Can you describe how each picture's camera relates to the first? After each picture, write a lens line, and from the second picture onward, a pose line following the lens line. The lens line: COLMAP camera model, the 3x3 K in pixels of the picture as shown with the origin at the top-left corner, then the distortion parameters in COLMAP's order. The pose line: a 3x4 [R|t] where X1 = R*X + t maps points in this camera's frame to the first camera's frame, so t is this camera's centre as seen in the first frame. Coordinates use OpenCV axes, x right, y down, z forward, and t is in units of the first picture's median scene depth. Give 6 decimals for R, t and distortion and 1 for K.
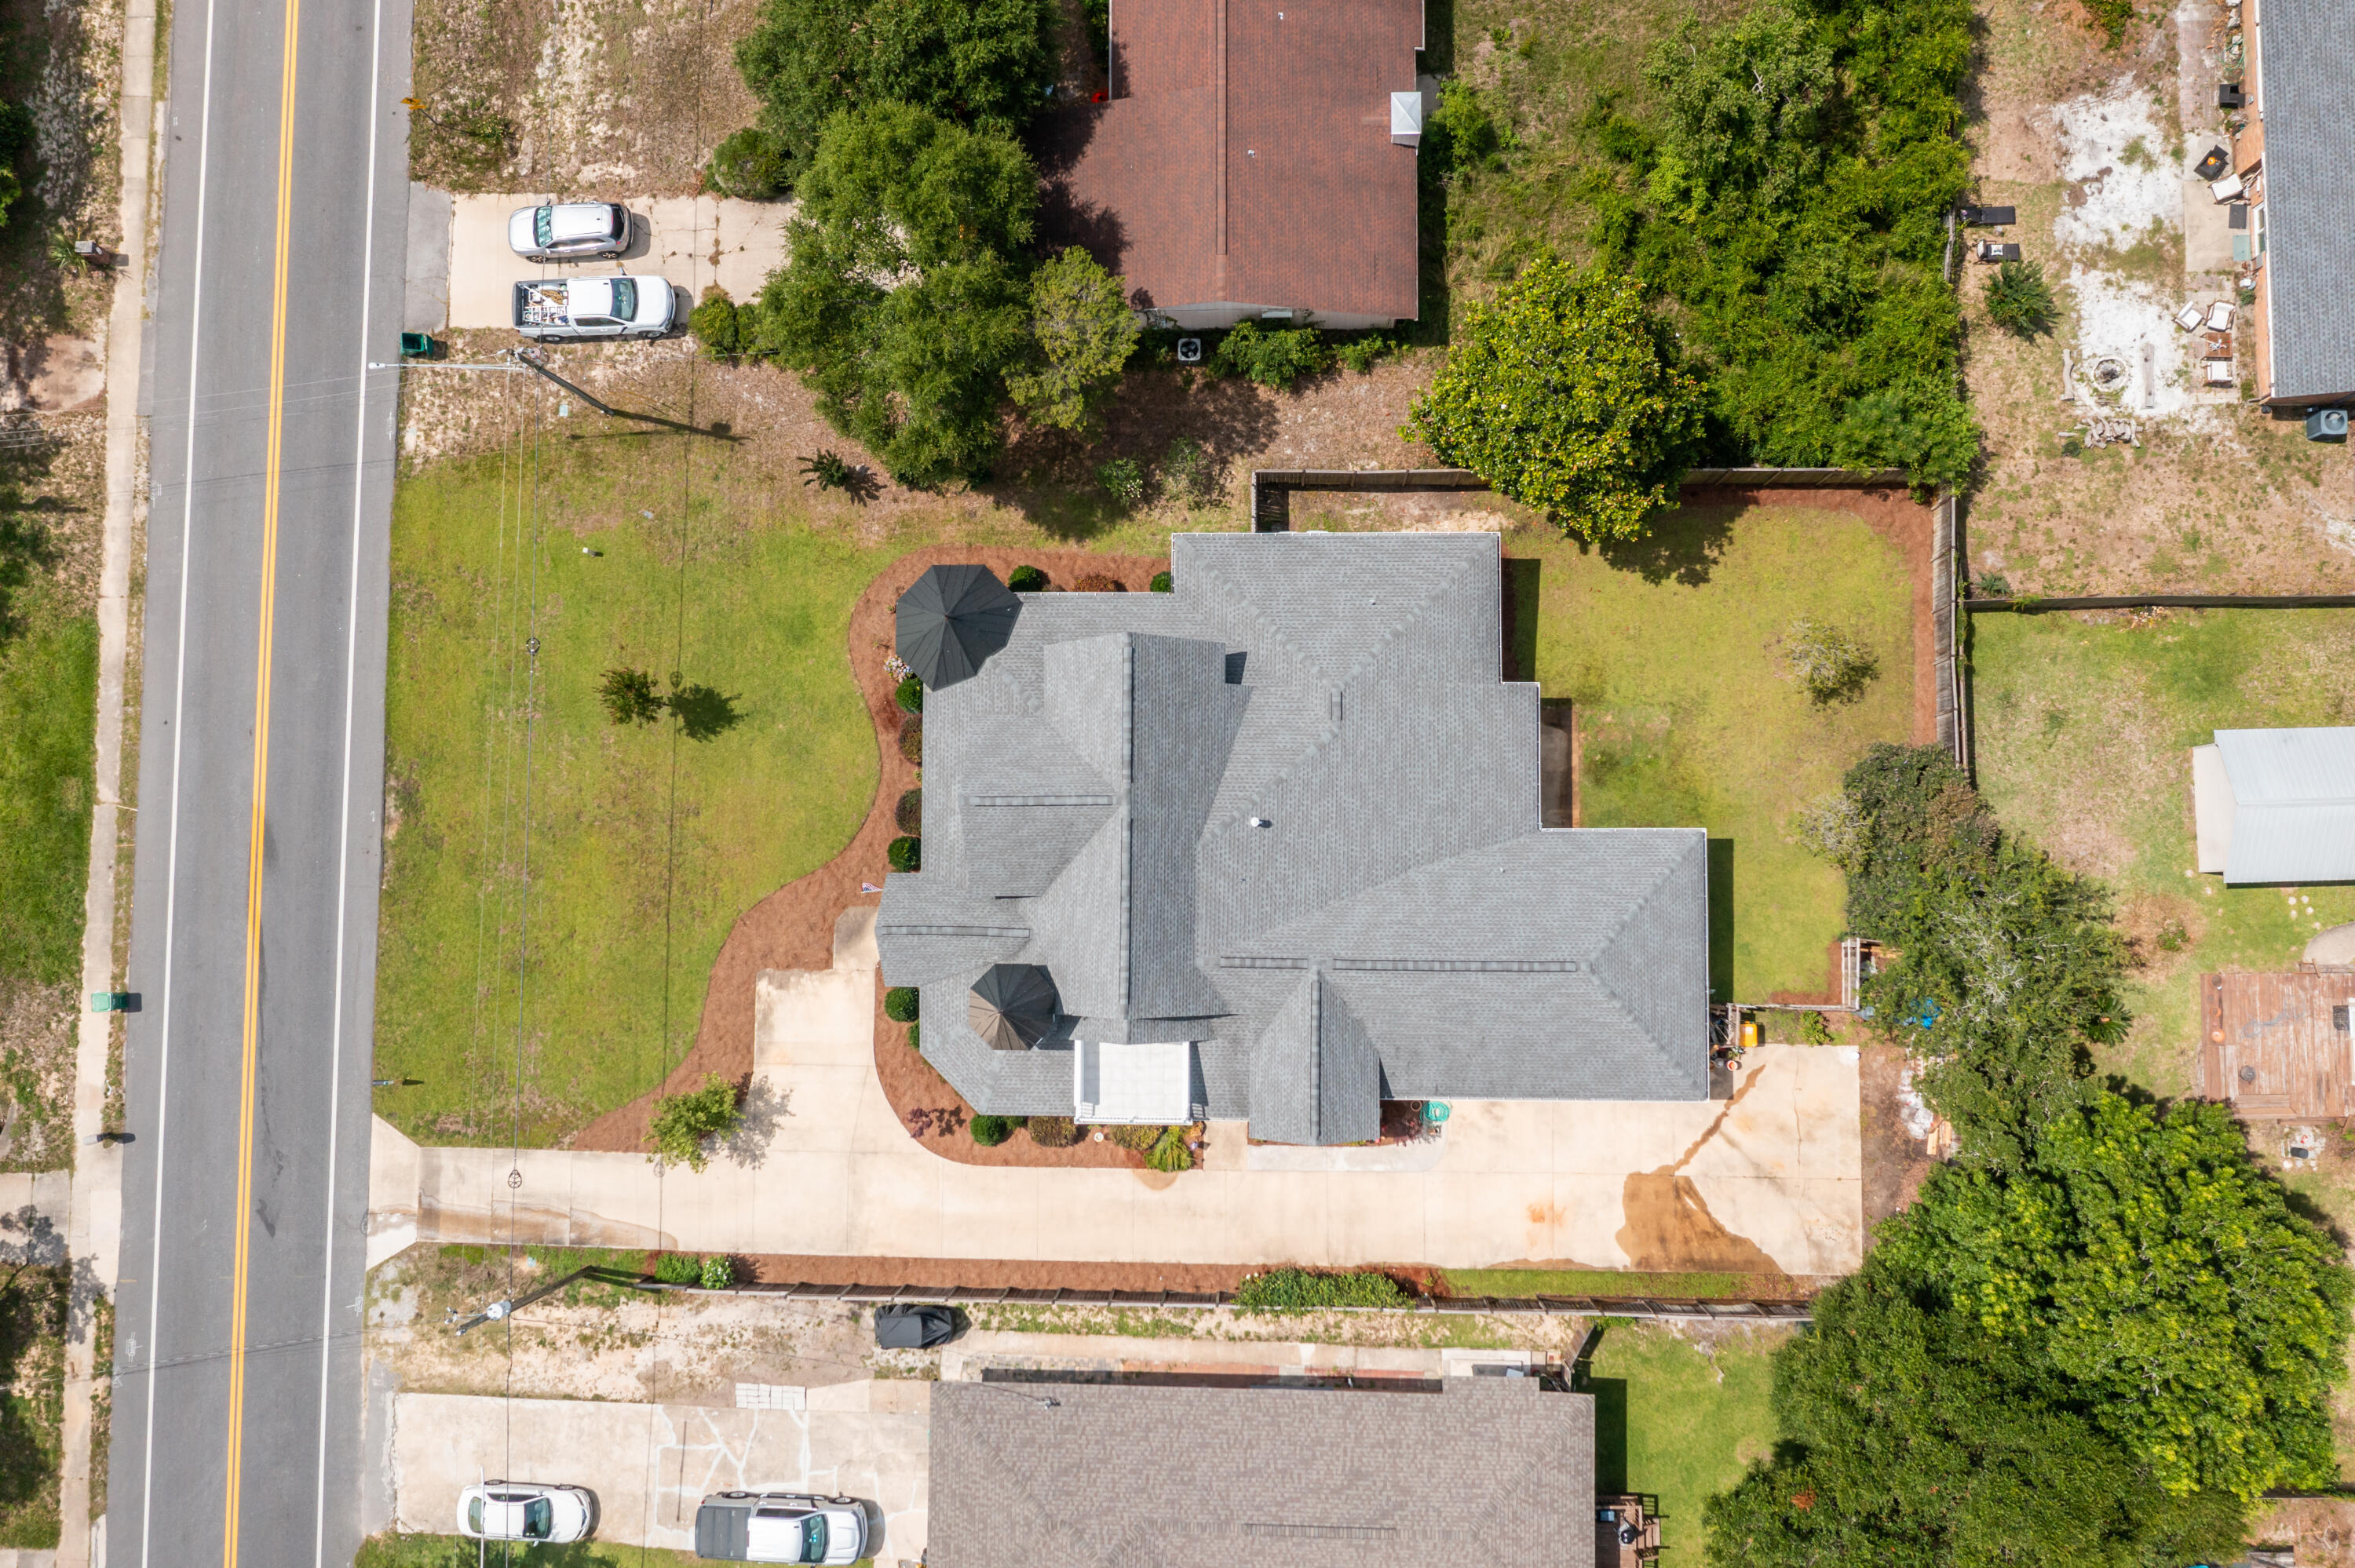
lens RADIAL K [[1867.6, 0, 1183.1], [0, 1867.6, 779.6], [0, 0, 1]] dist [-0.001302, -0.004942]
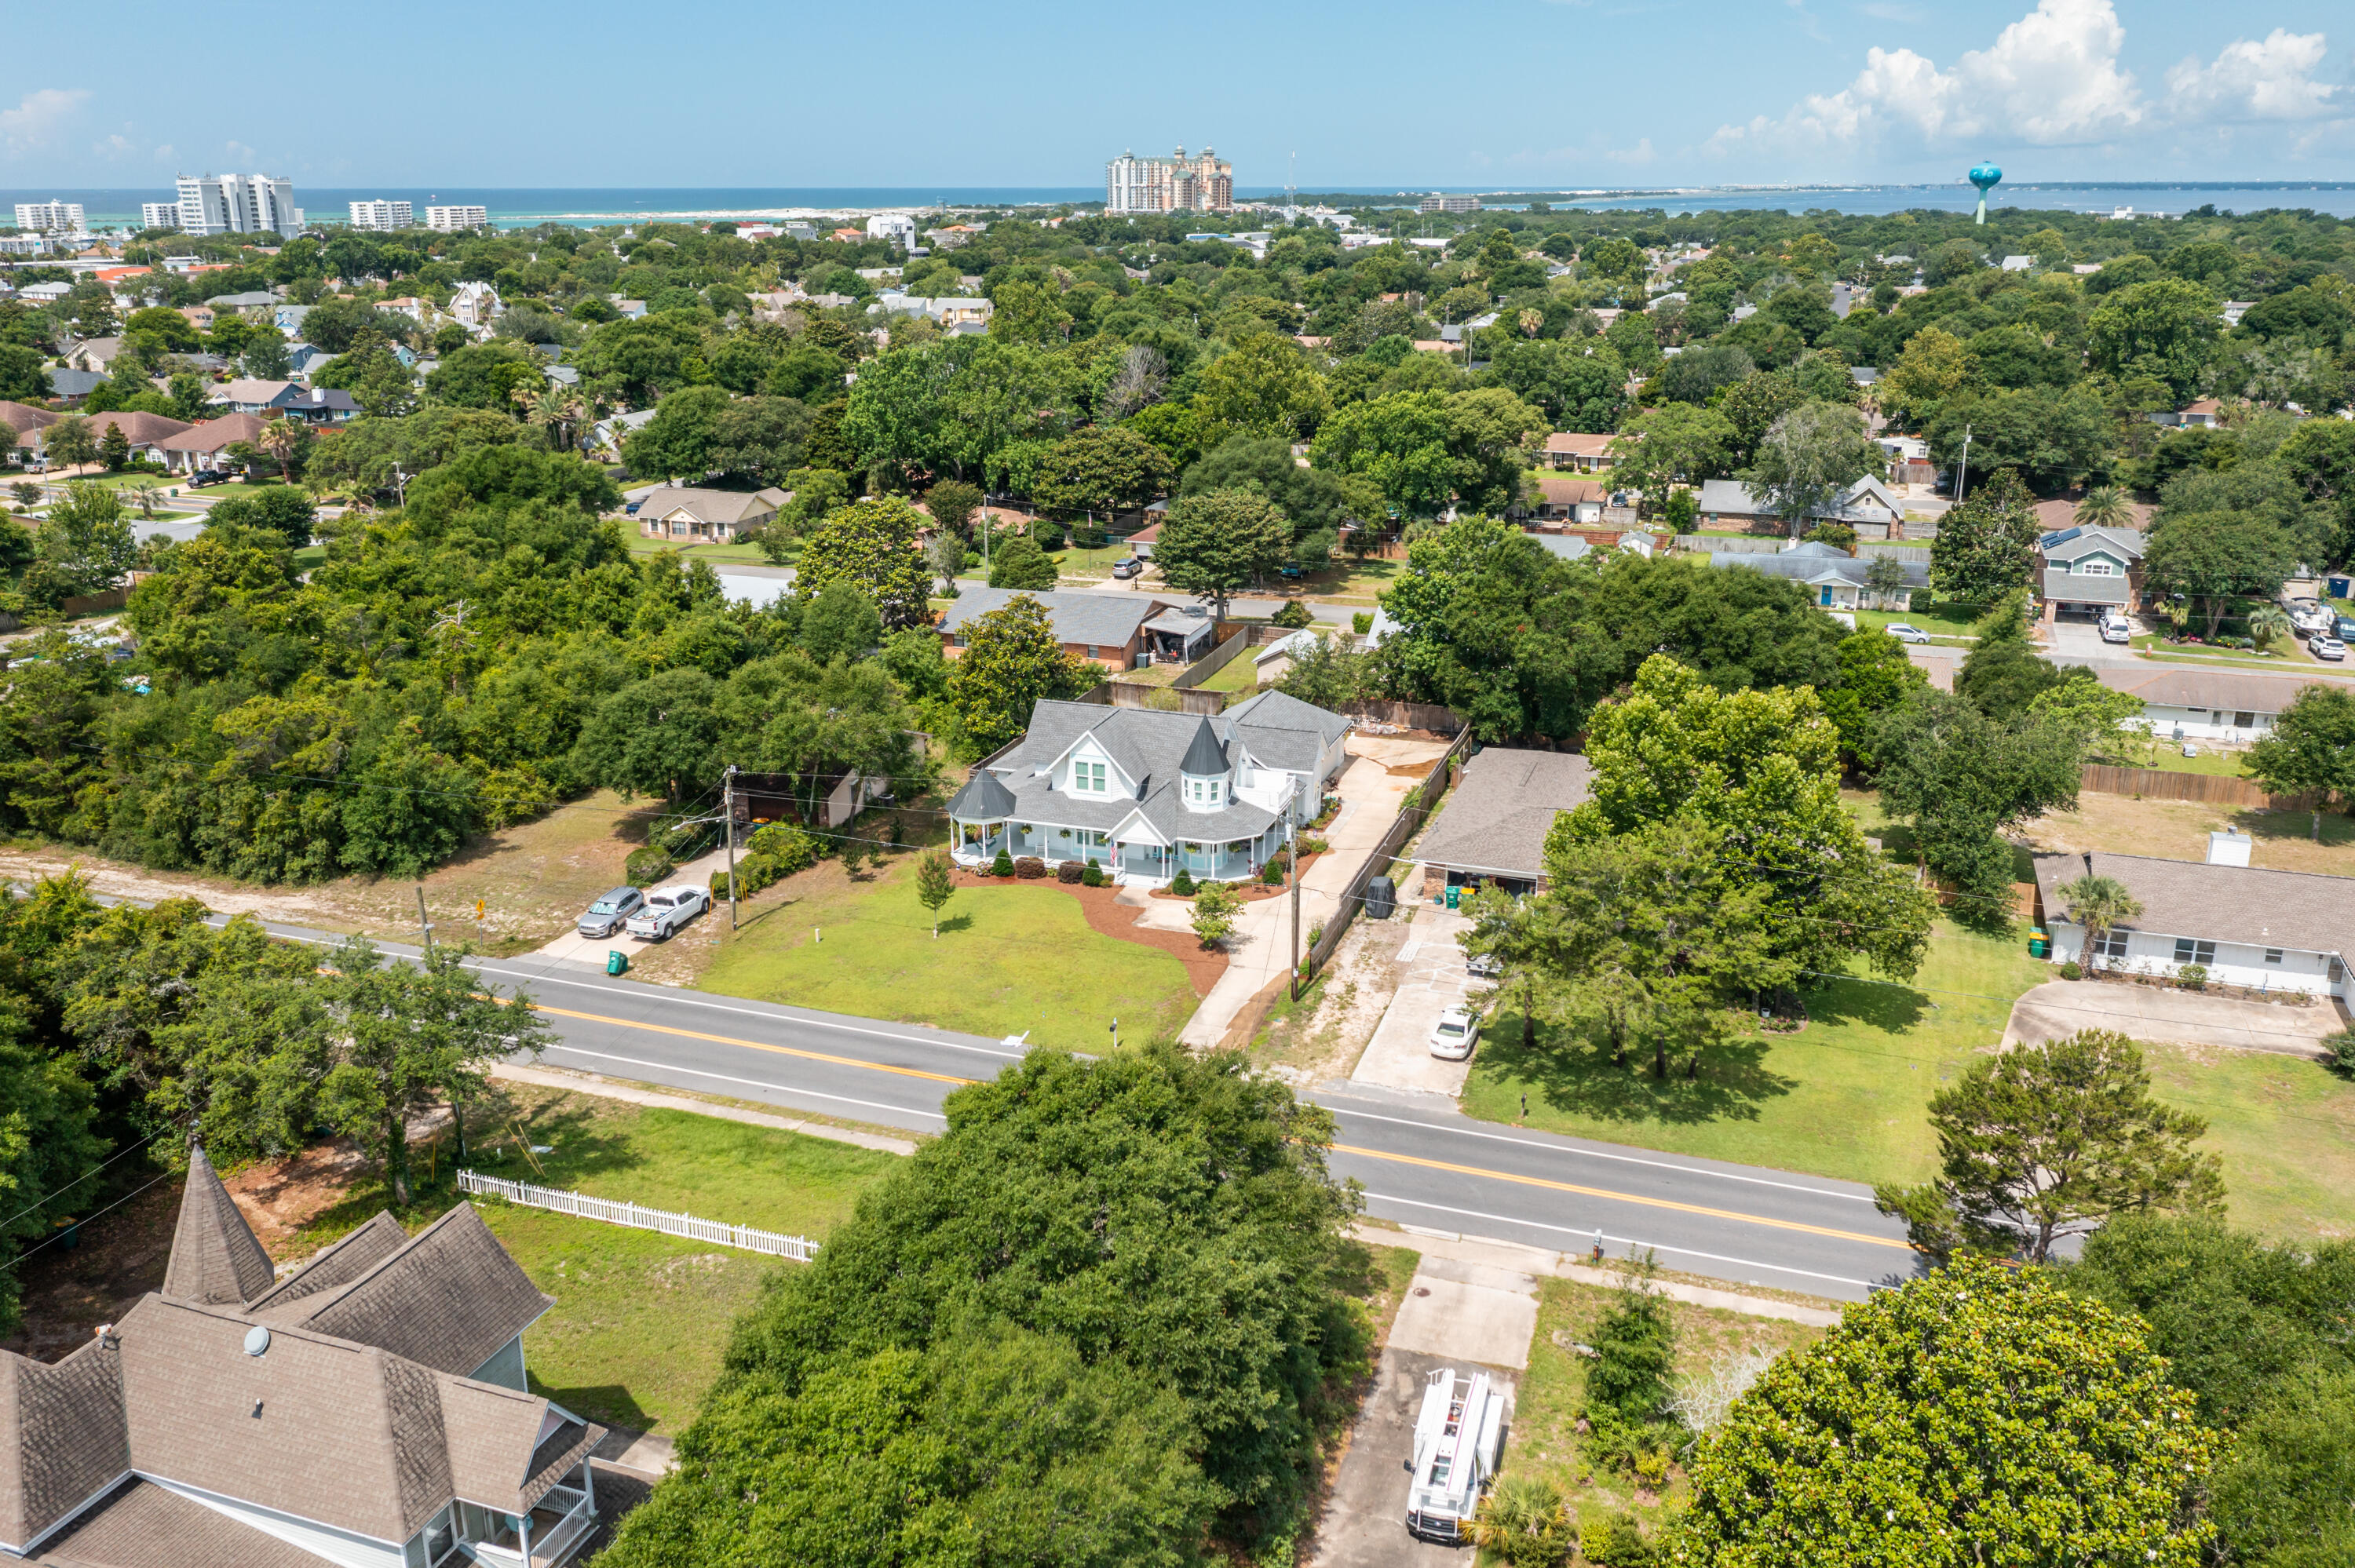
lens RADIAL K [[1885.5, 0, 1169.2], [0, 1885.5, 776.2], [0, 0, 1]] dist [-0.004474, -0.003034]
pose [[0.321435, -0.233802, 0.917614, -1.572155], [0.943009, 0.167149, -0.287742, 0.544157], [-0.086103, 0.957809, 0.274205, 0.468330]]
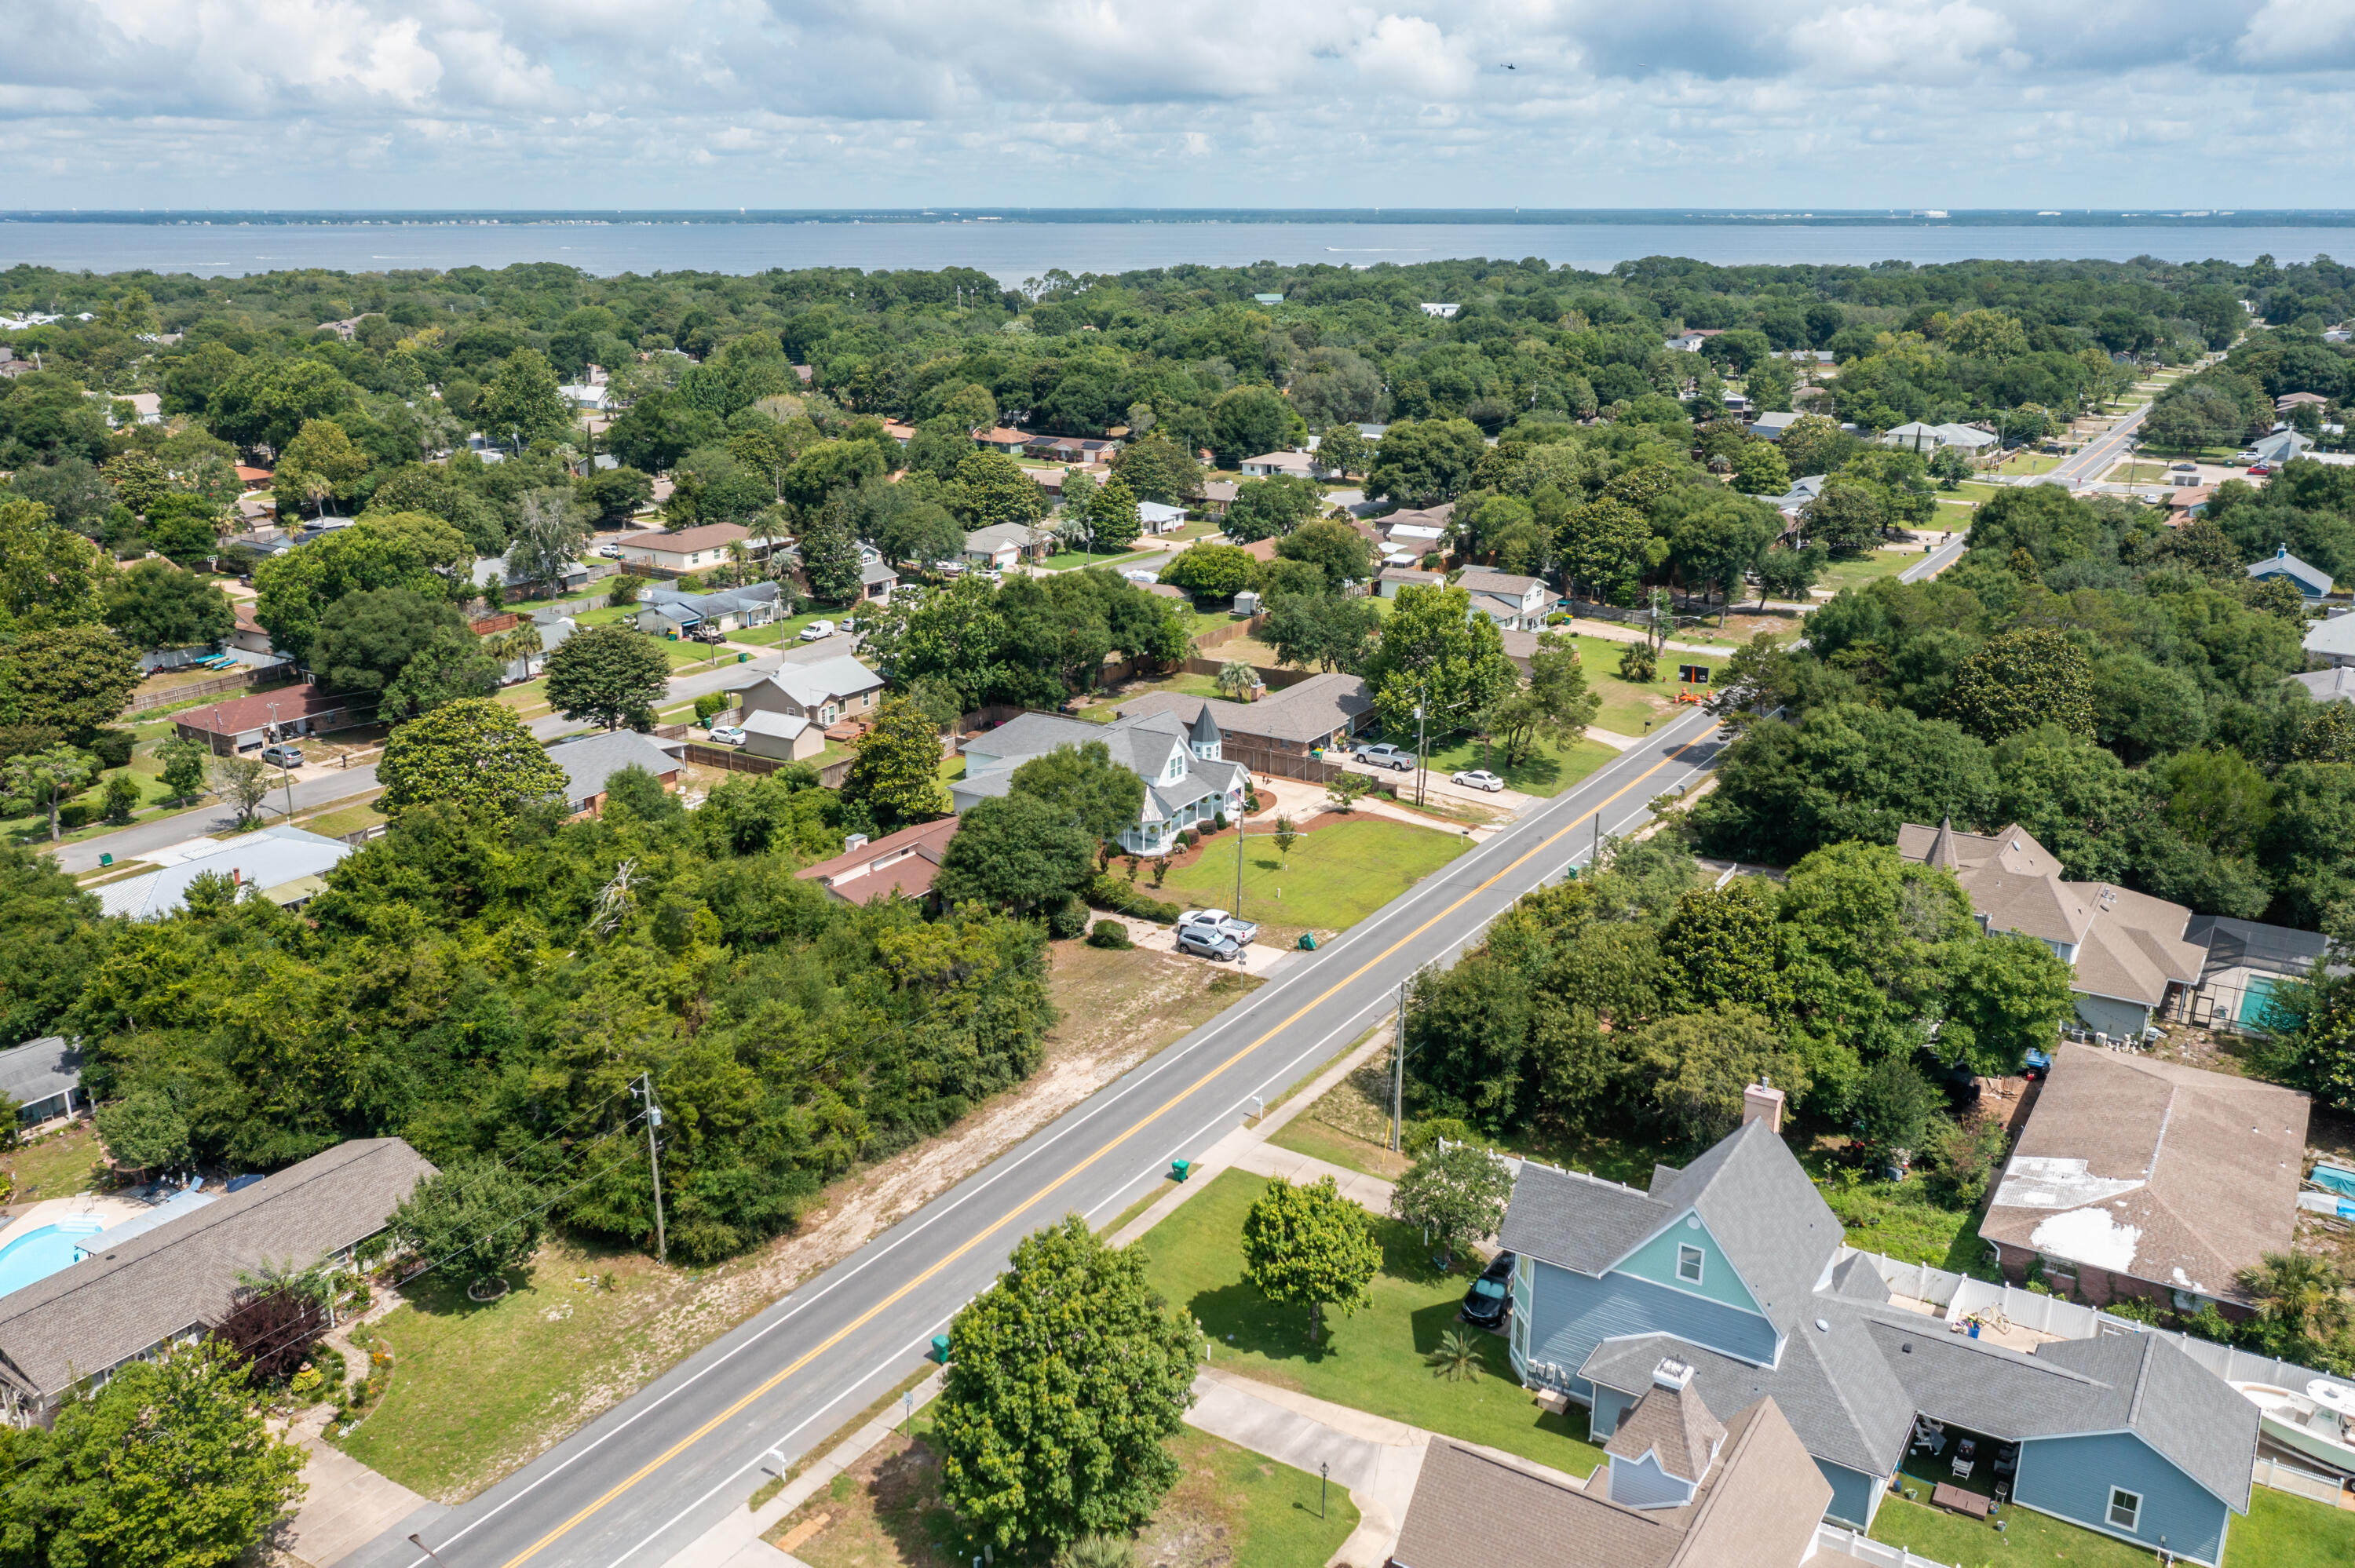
lens RADIAL K [[1867.6, 0, 1183.1], [0, 1867.6, 779.6], [0, 0, 1]] dist [-0.001302, -0.004942]
pose [[-0.846971, -0.104266, 0.521314, -1.330405], [0.531621, -0.174053, 0.828906, -1.925428], [0.004309, 0.979201, 0.202848, 0.461035]]
